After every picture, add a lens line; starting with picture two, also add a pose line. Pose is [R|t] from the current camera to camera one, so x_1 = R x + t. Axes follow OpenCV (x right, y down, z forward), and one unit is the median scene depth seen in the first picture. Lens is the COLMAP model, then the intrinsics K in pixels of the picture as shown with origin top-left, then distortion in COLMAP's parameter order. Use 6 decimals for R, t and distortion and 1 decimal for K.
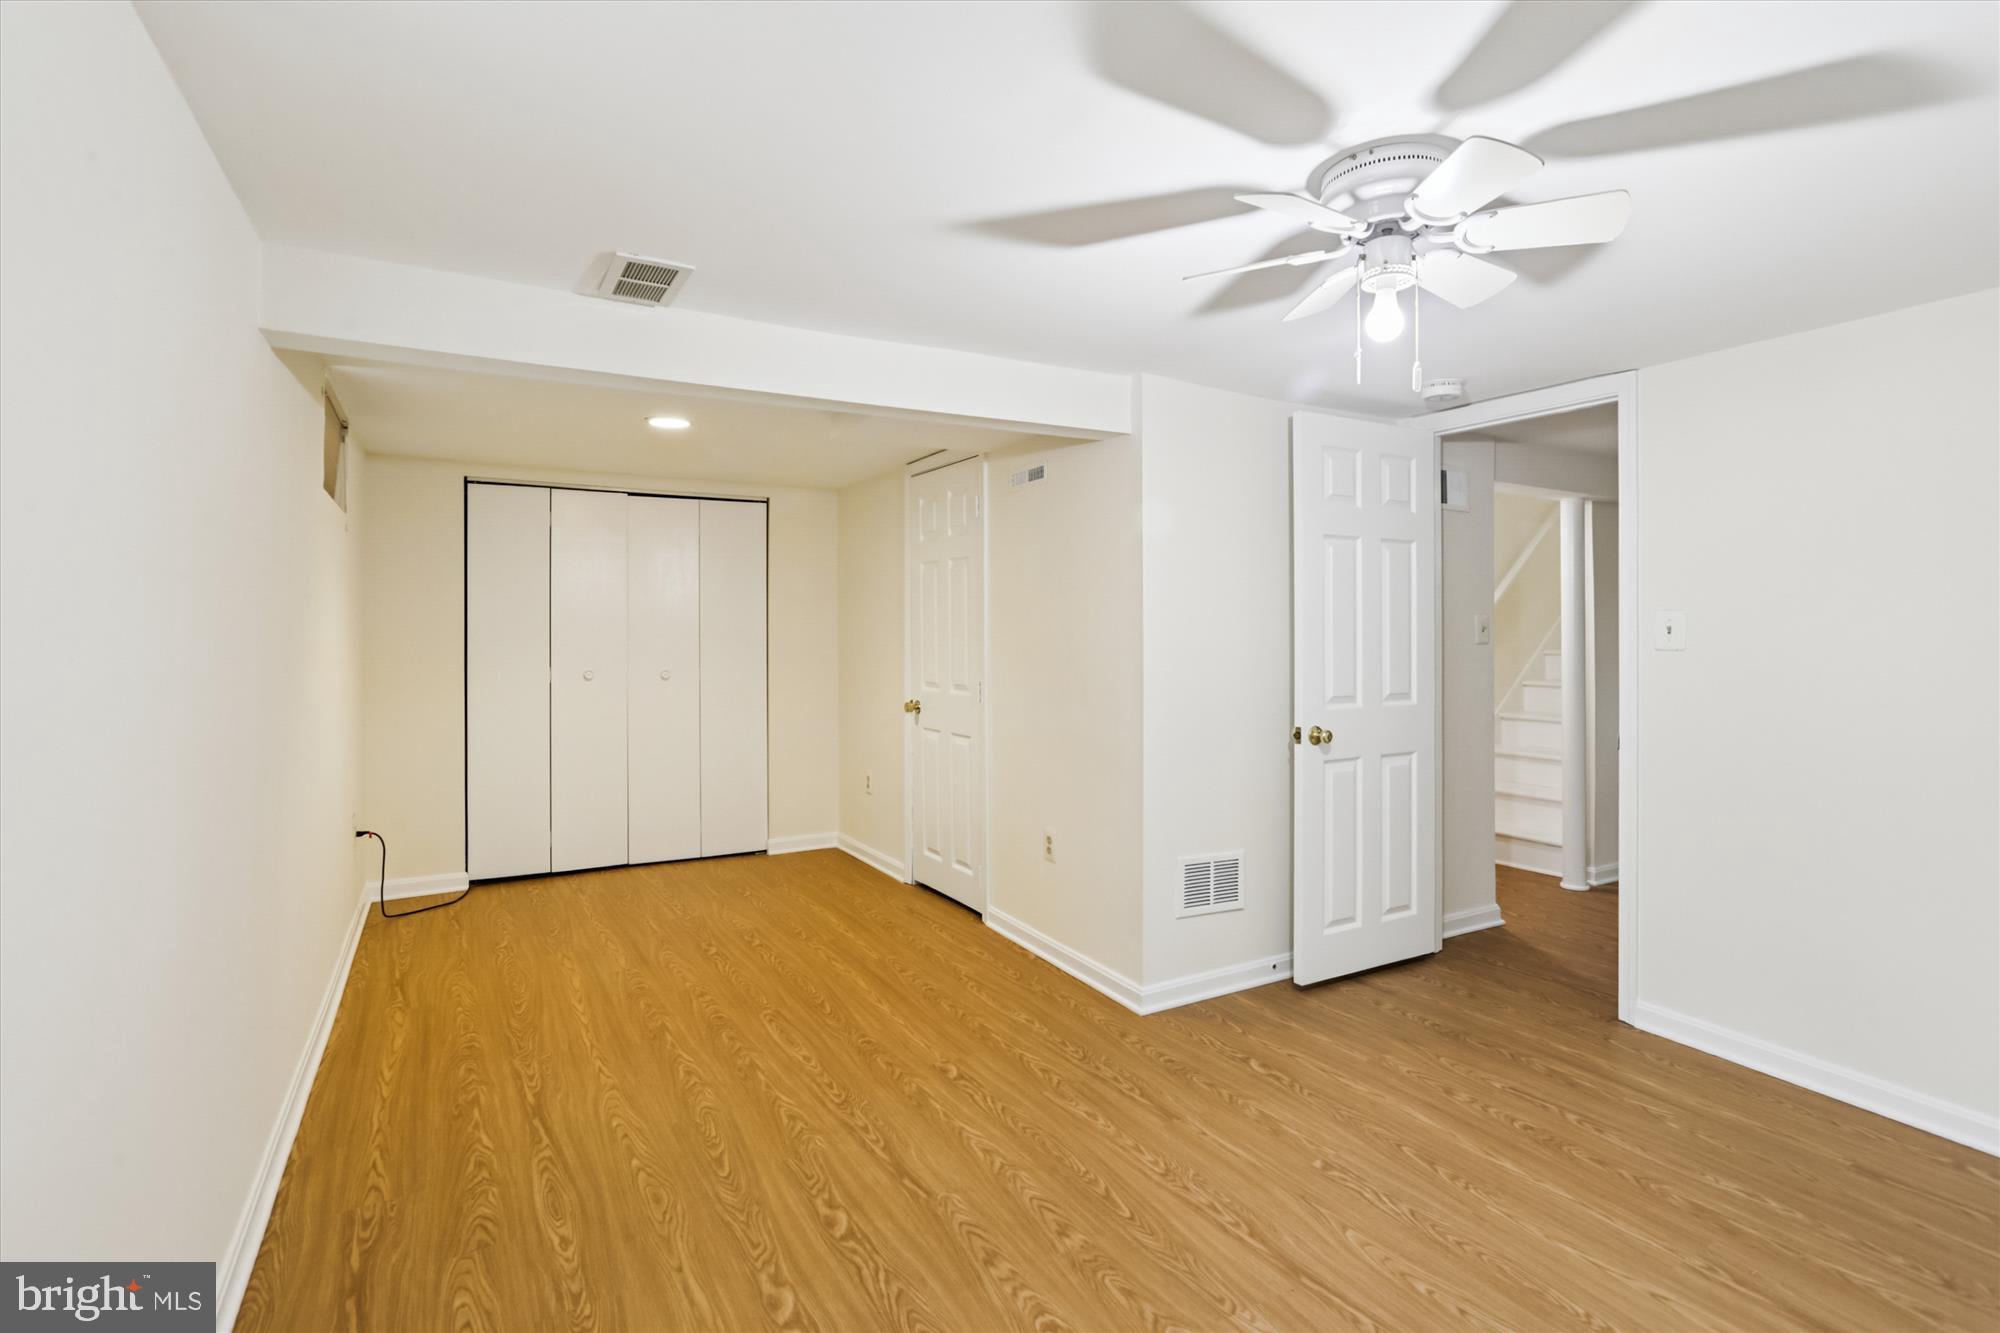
lens RADIAL K [[1000.1, 0, 995.2], [0, 1000.1, 651.2], [0, 0, 1]] dist [0.001800, 0.013093]
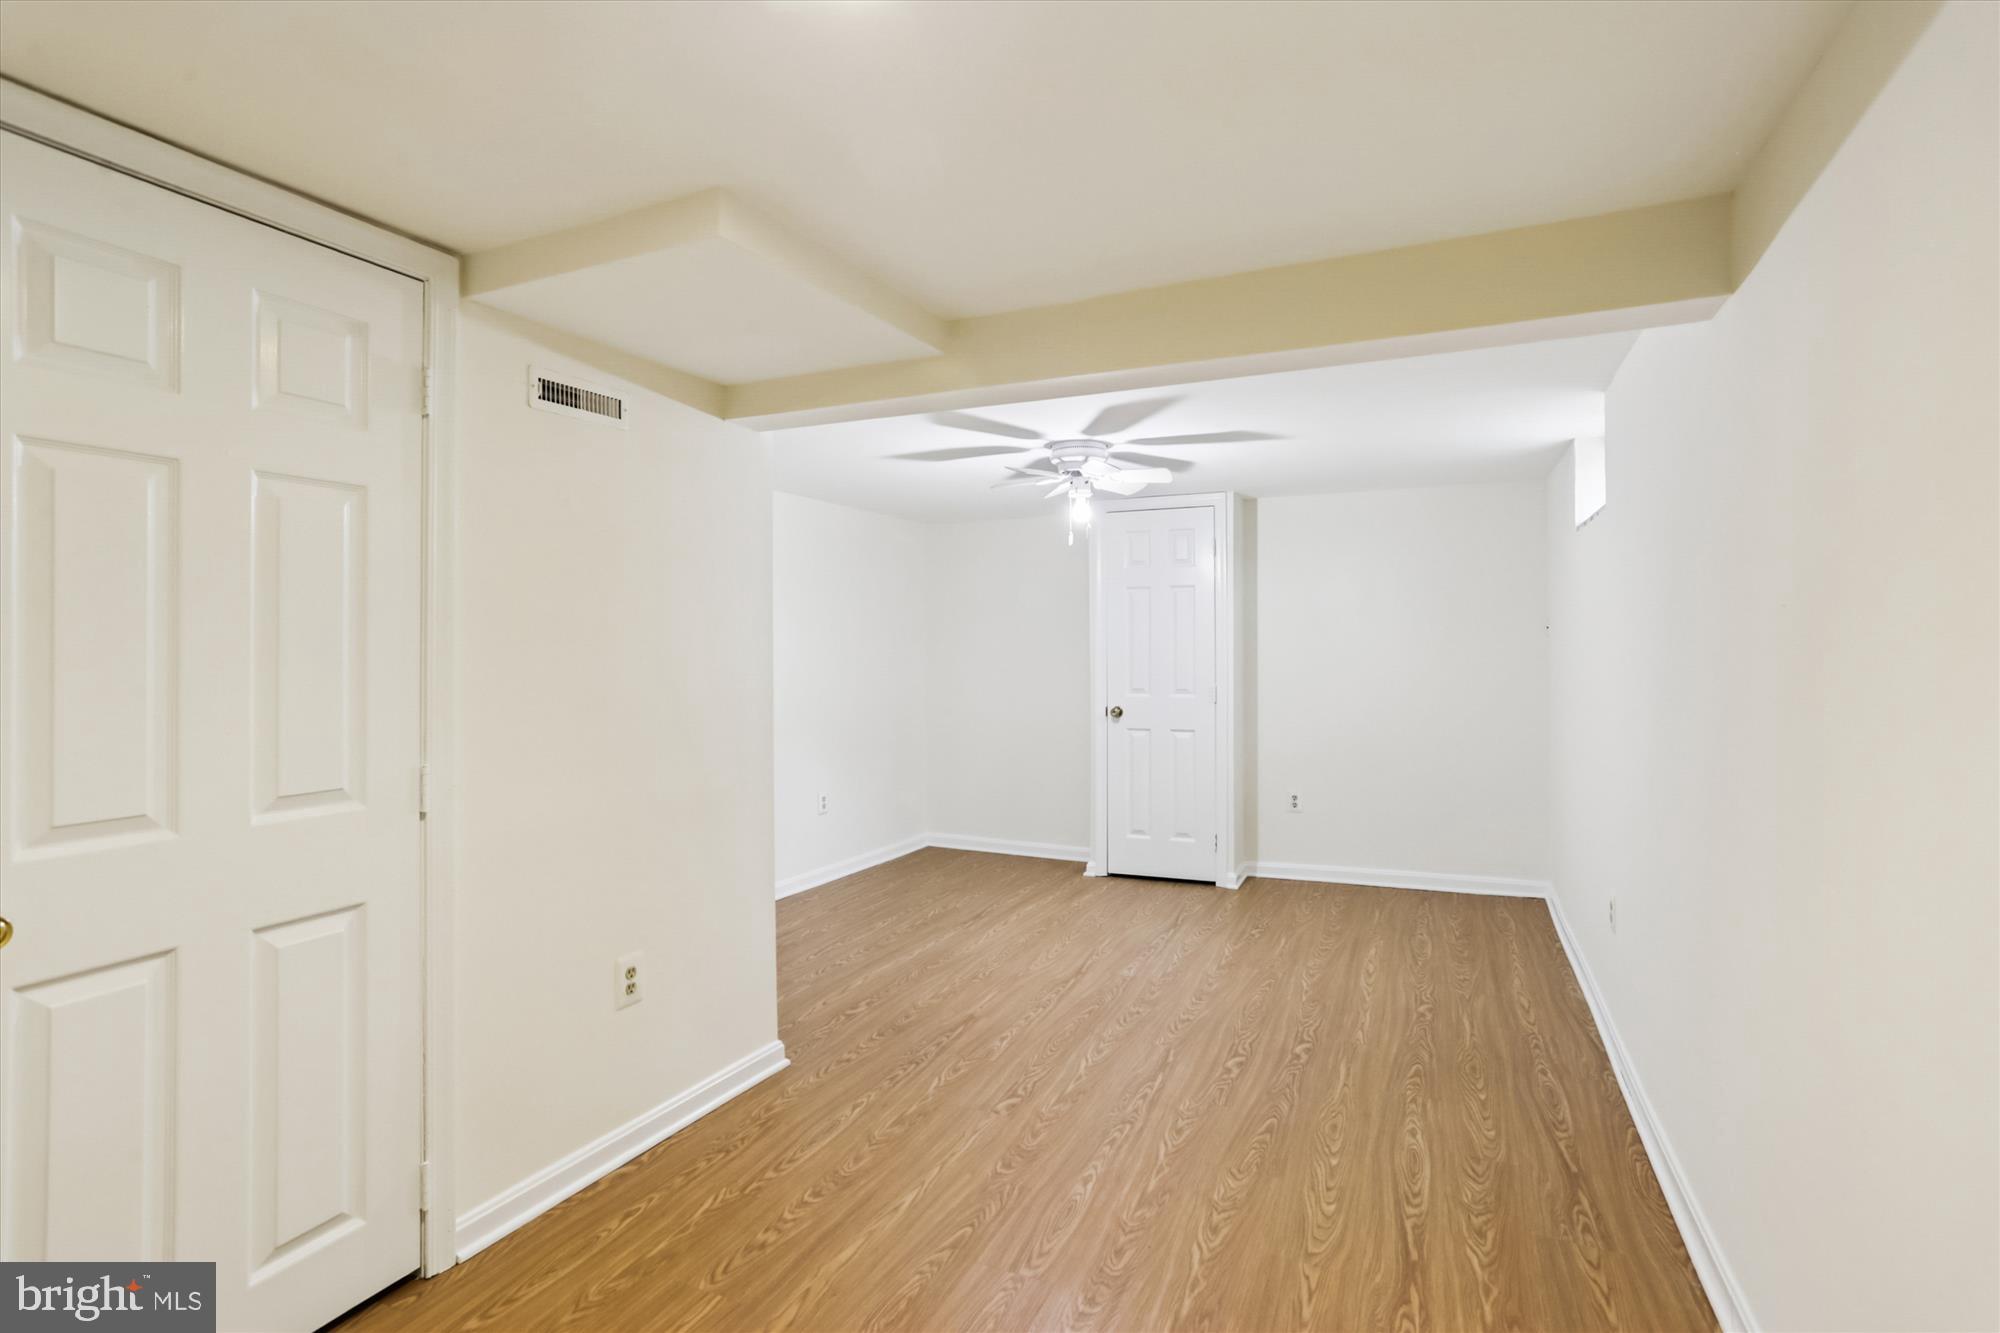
lens RADIAL K [[1000.1, 0, 991.6], [0, 1000.1, 658.8], [0, 0, 1]] dist [0.001800, 0.013093]
pose [[-0.606255, -0.000338, 0.795270, -0.942225], [0.014561, 0.999828, 0.011526, -0.035657], [-0.795137, 0.018568, -0.606146, 1.843264]]
